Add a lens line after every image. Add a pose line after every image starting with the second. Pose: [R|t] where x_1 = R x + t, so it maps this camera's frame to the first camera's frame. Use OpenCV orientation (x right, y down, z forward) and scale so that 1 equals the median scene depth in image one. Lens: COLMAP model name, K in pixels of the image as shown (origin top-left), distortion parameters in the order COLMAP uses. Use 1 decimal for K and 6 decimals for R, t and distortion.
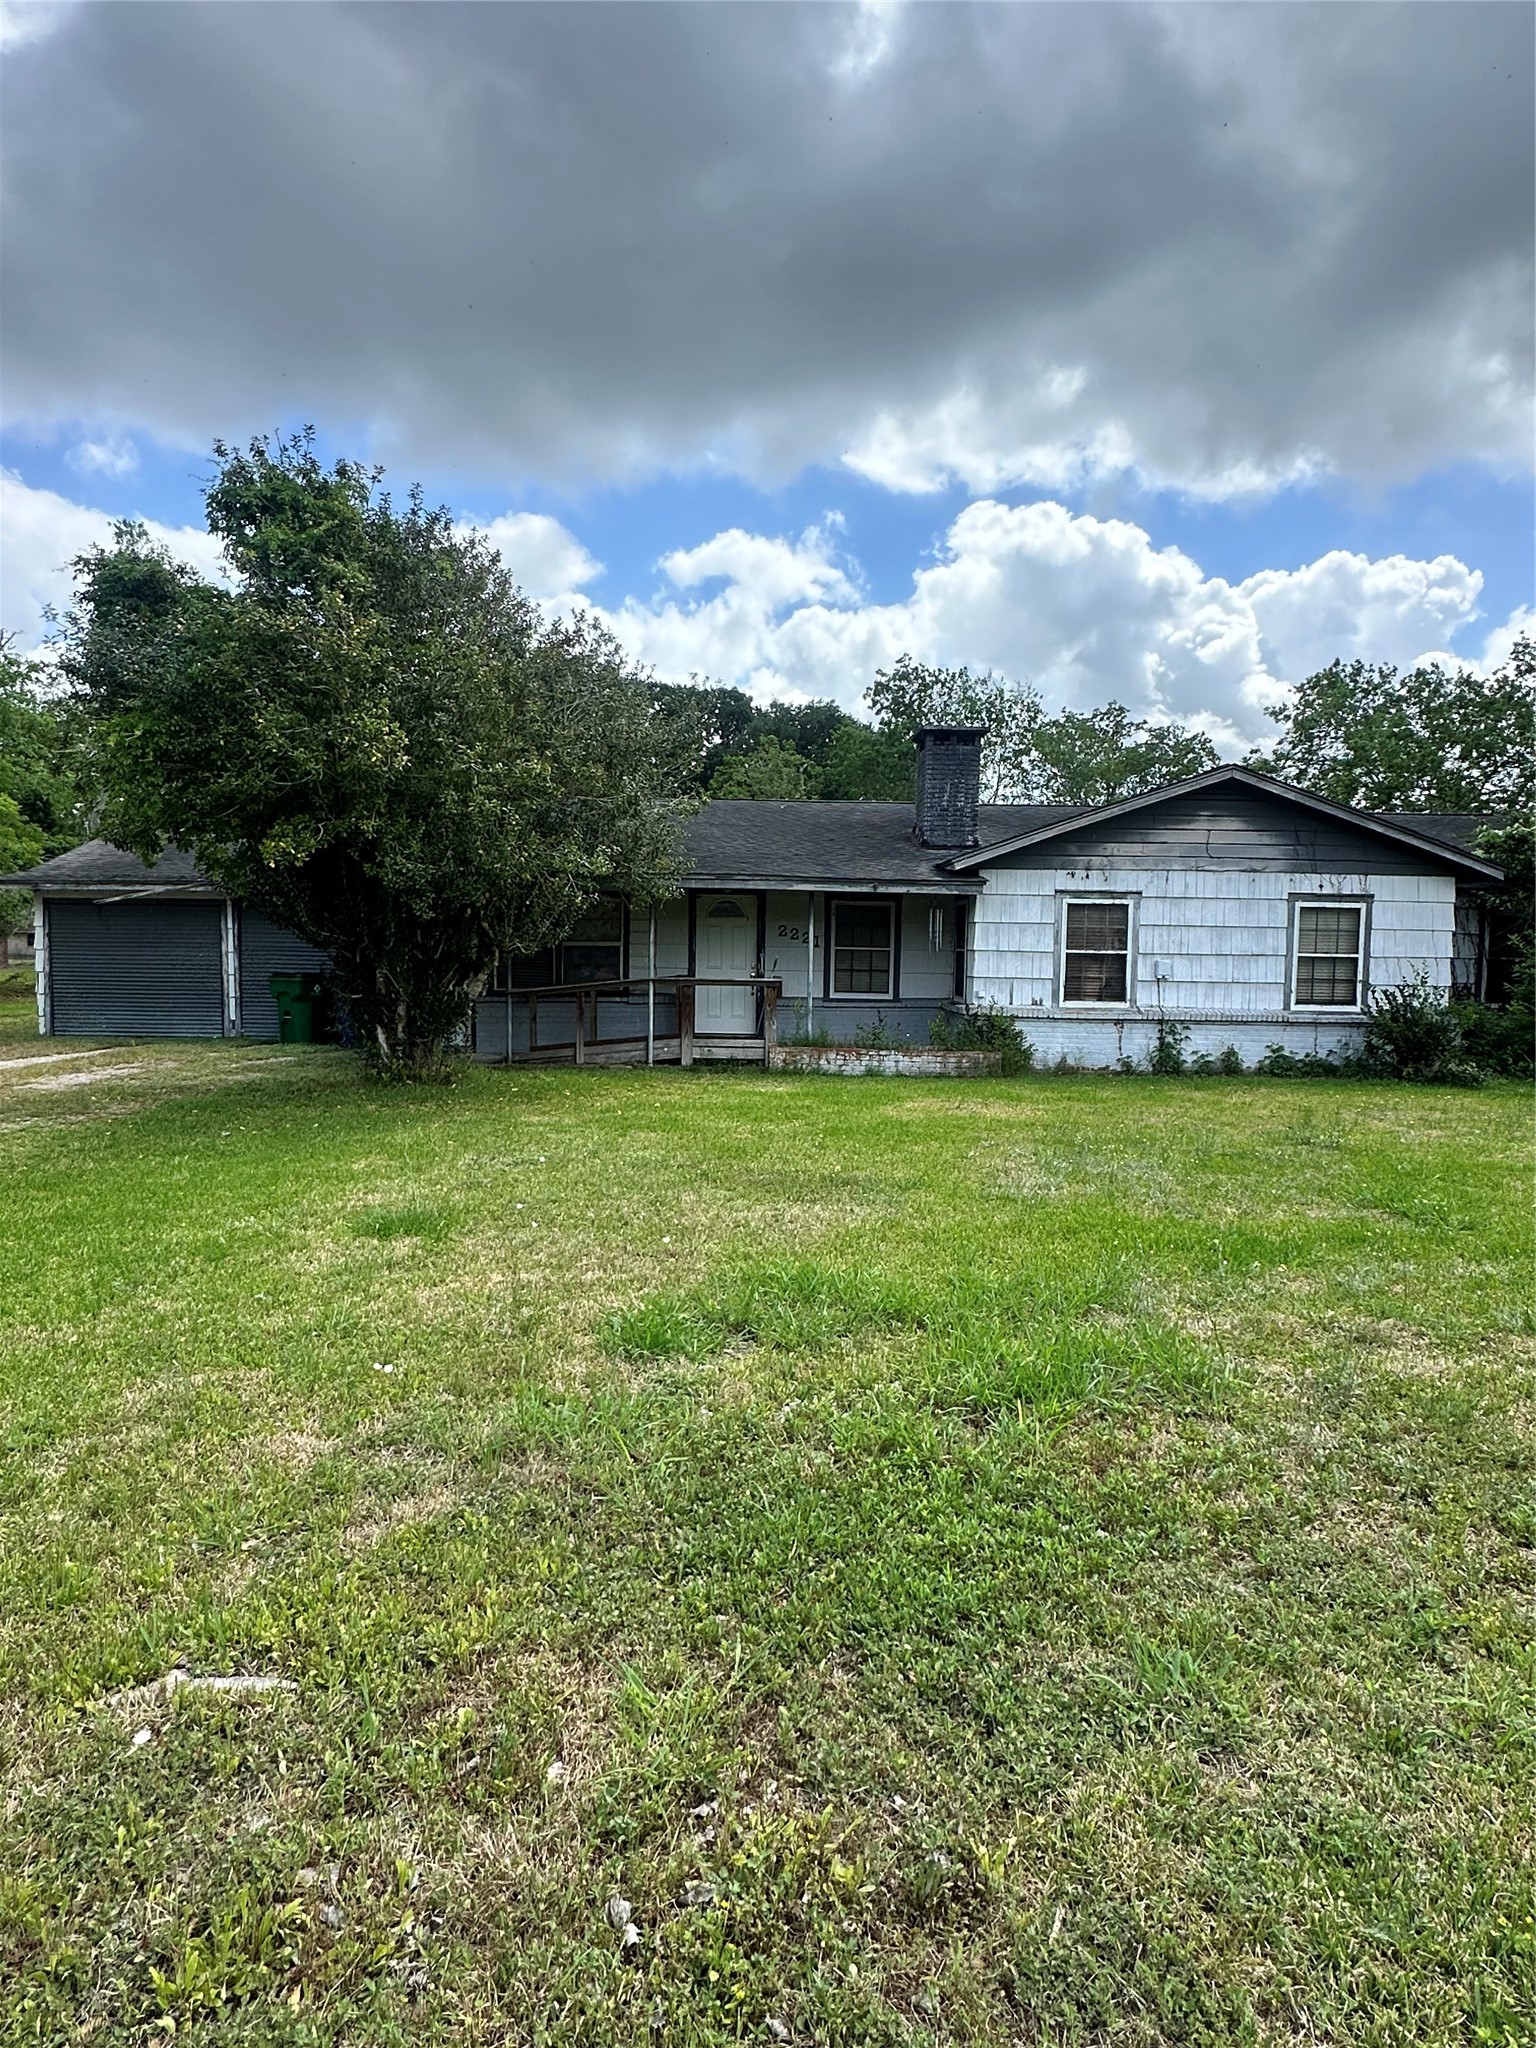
lens RADIAL K [[1198.7, 0, 768.0], [0, 1198.7, 1024.0], [0, 0, 1]] dist [0.002311, 0.000906]
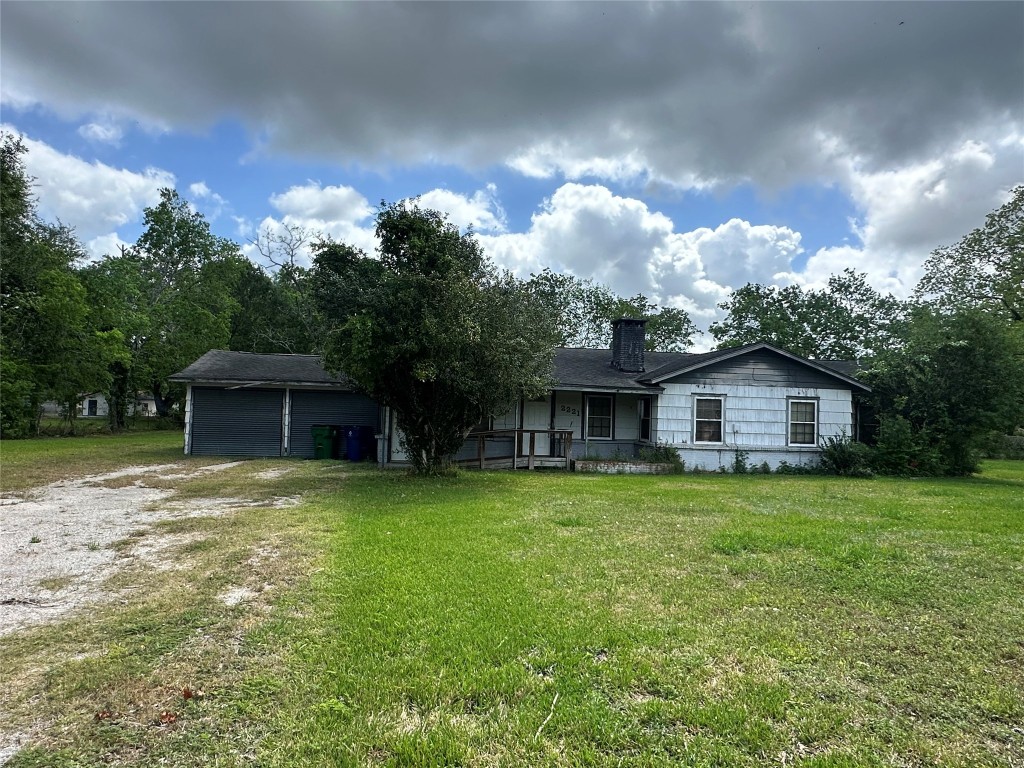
lens RADIAL K [[697.3, 0, 512.0], [0, 697.3, 384.0], [0, 0, 1]] dist [0.040691, 0.000932]
pose [[0.986566, 0.019537, 0.162188, -0.324706], [-0.003464, 0.995101, -0.098798, 0.005432], [-0.163324, 0.096909, 0.981801, -0.268473]]
